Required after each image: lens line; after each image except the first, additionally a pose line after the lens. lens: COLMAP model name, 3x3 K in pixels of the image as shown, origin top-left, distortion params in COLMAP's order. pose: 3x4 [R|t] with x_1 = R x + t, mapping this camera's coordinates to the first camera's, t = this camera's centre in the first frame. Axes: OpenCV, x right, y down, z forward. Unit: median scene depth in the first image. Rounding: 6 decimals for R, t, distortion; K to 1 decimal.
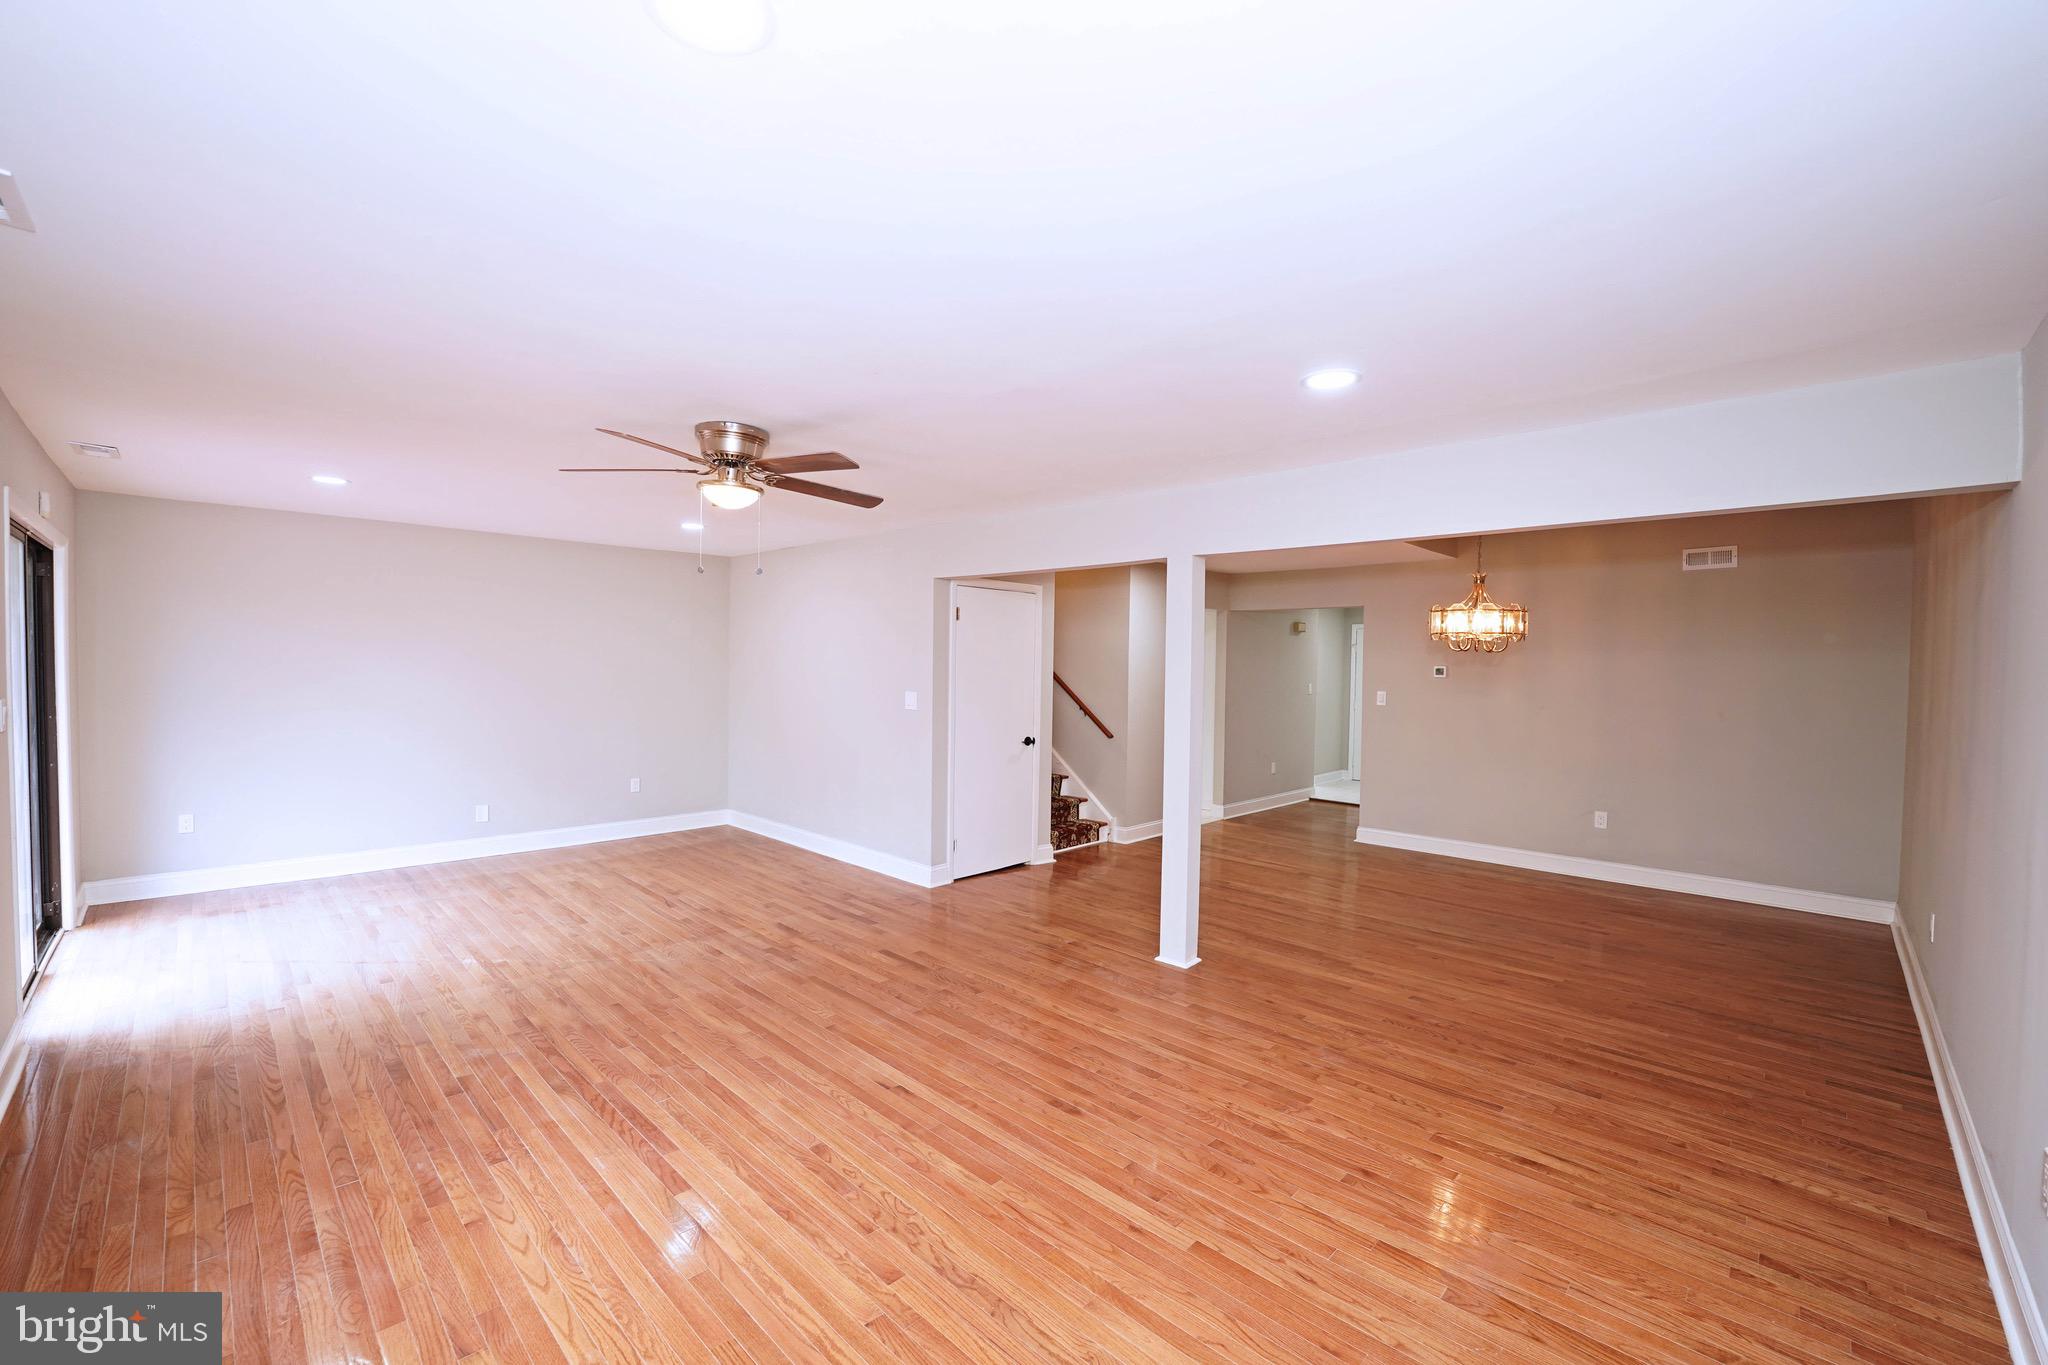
lens RADIAL K [[828.8, 0, 1019.9], [0, 828.8, 681.8], [0, 0, 1]] dist [-0.023872, 0.000238]
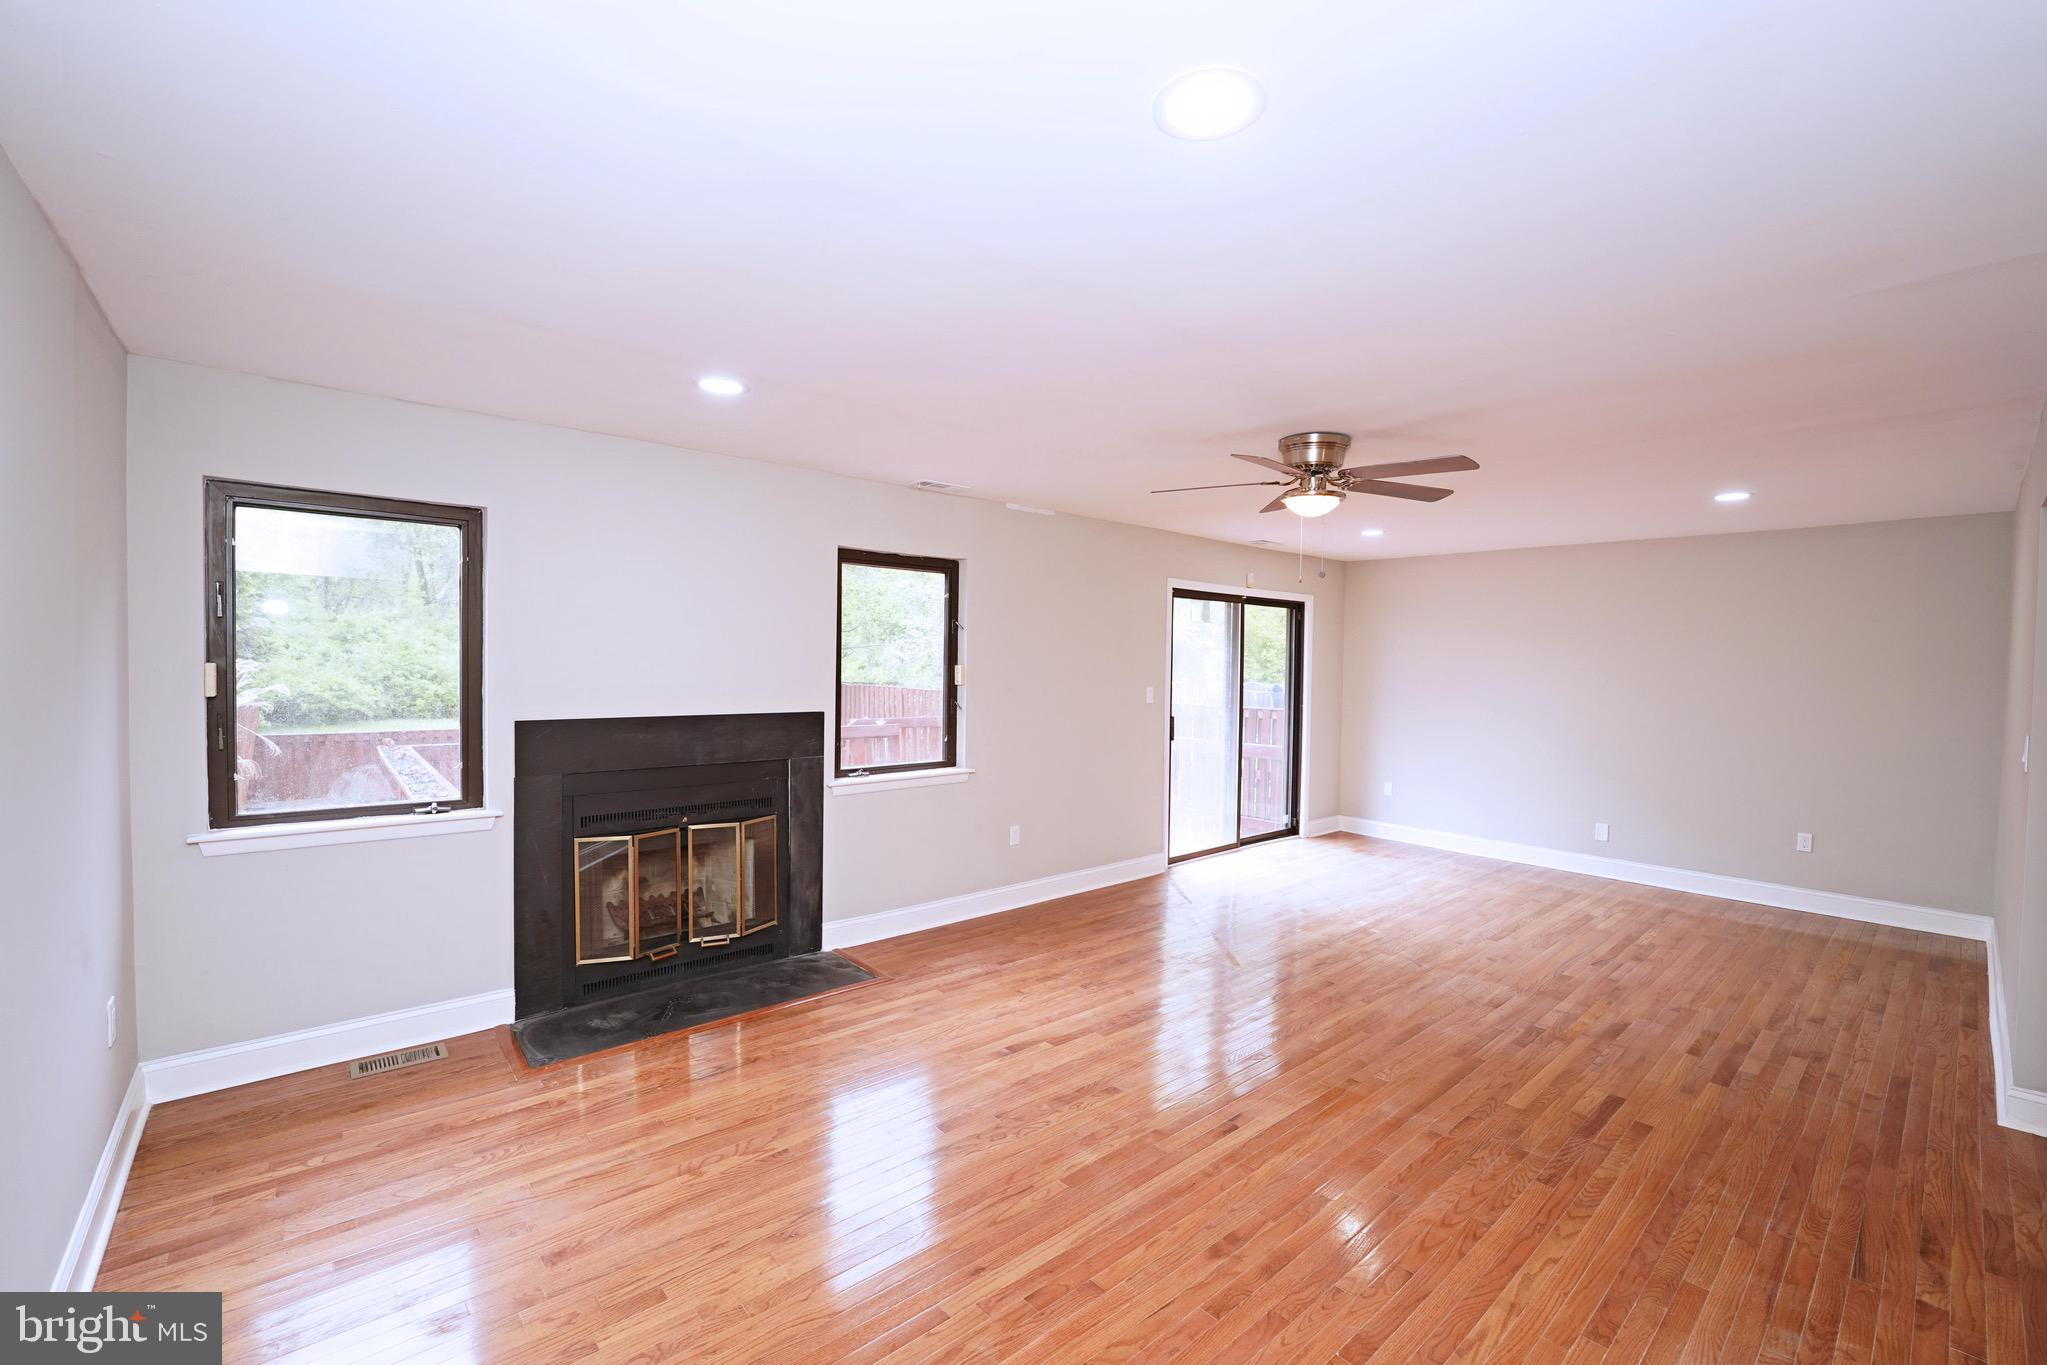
lens RADIAL K [[828.4, 0, 1019.4], [0, 828.4, 681.8], [0, 0, 1]] dist [-0.023872, 0.000238]
pose [[-0.068194, 0.009305, -0.997629, 0.559596], [-0.037704, 0.999218, 0.011897, -0.004331], [0.996959, 0.038426, -0.067790, 0.576661]]
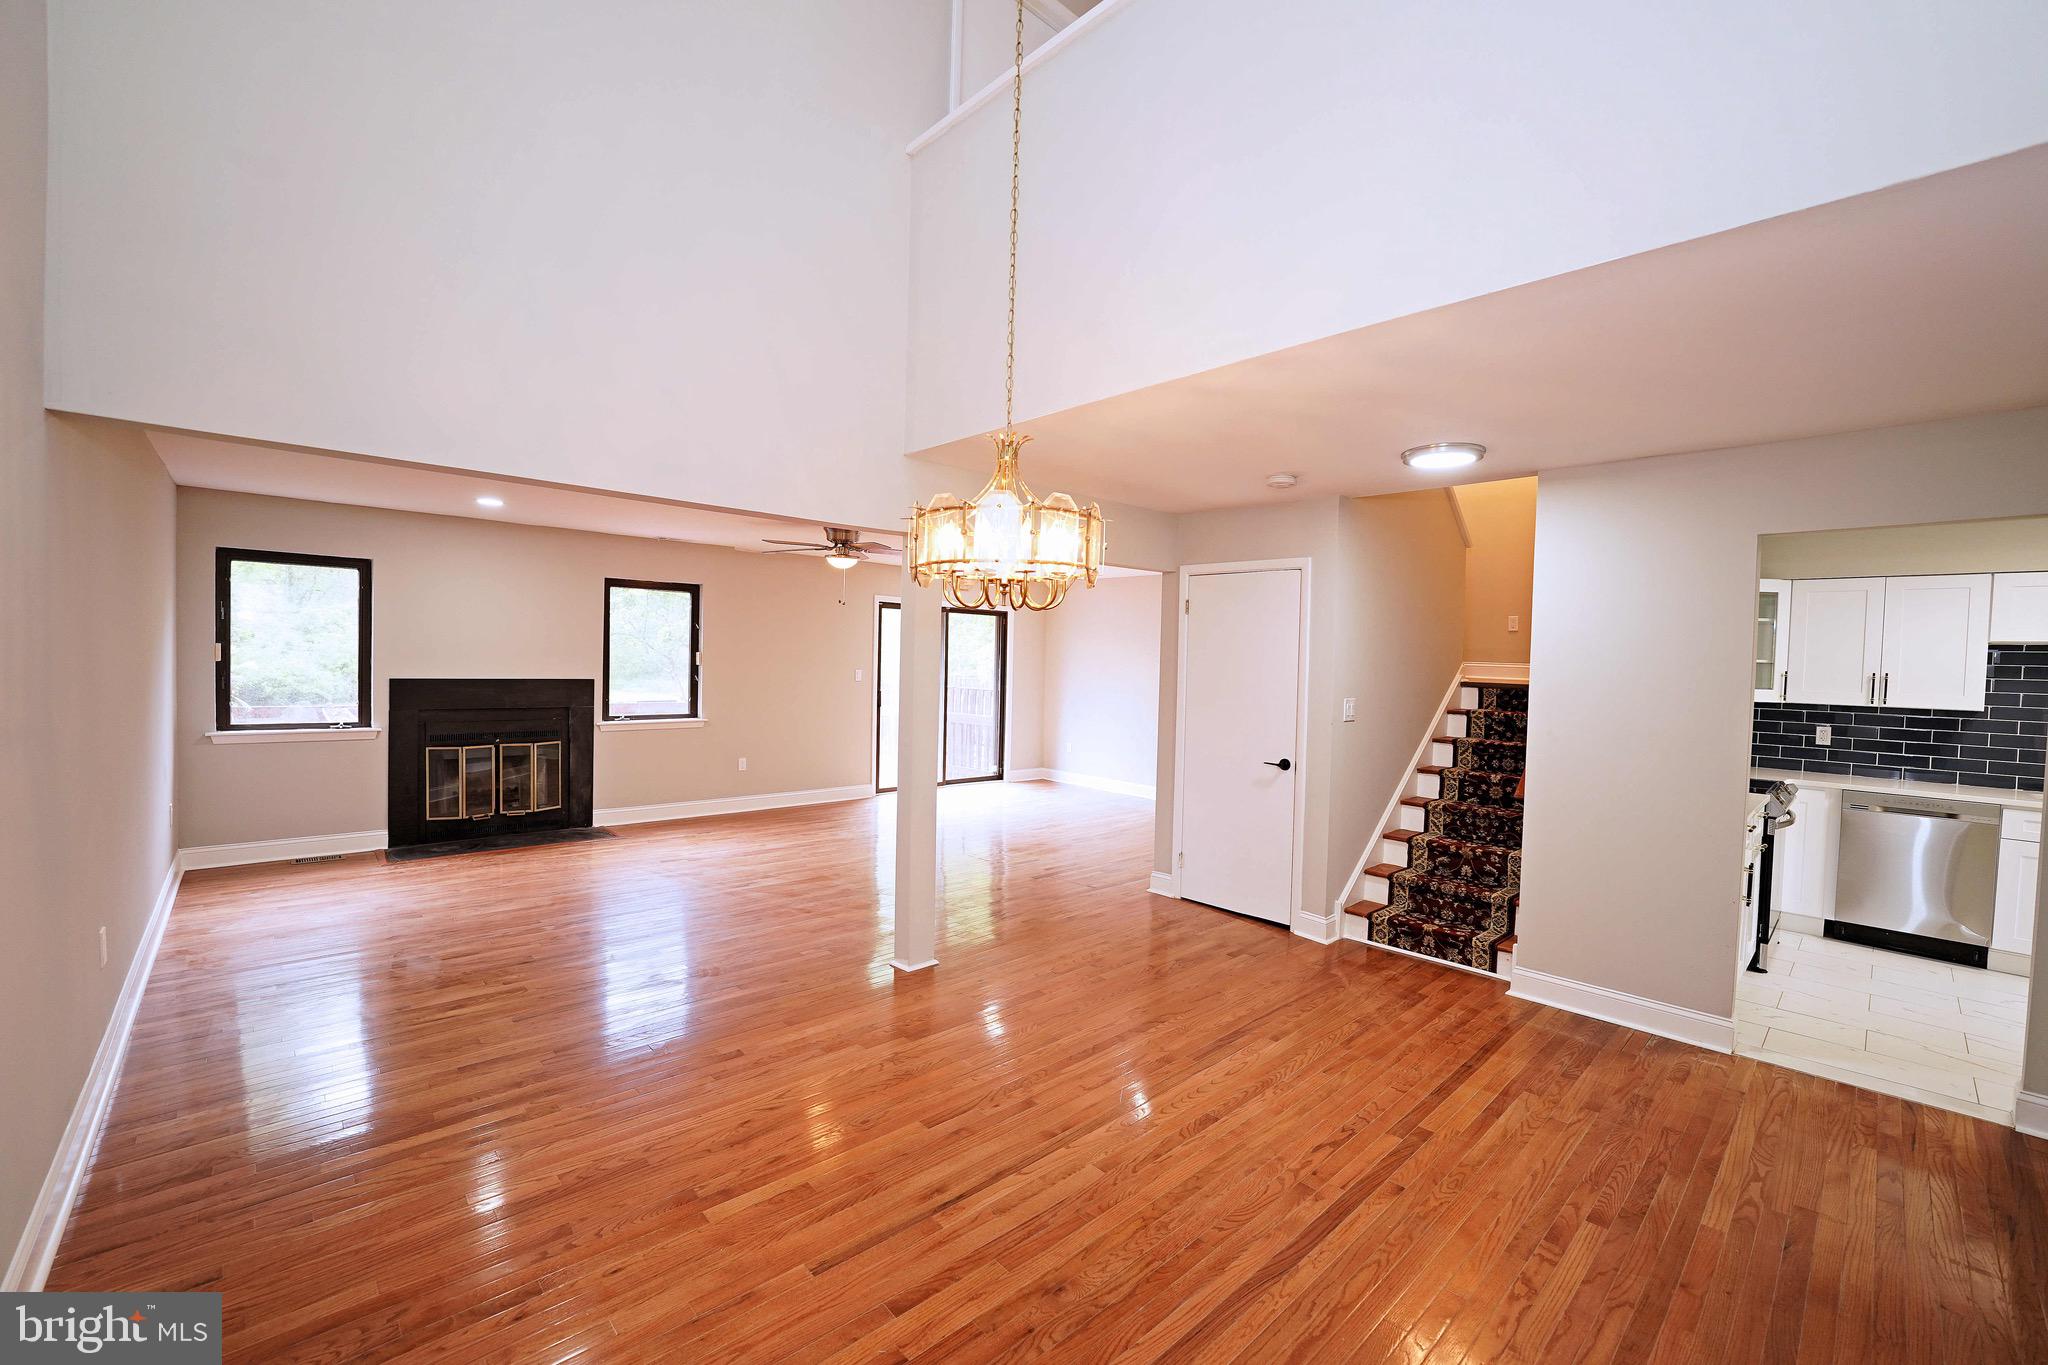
lens RADIAL K [[832.7, 0, 1027.7], [0, 832.7, 684.2], [0, 0, 1]] dist [-0.020054, -0.000007]
pose [[-0.042217, 0.014171, -0.999008, 1.180948], [-0.047292, 0.998750, 0.016166, -0.004169], [0.997989, 0.047928, -0.041494, 1.205404]]
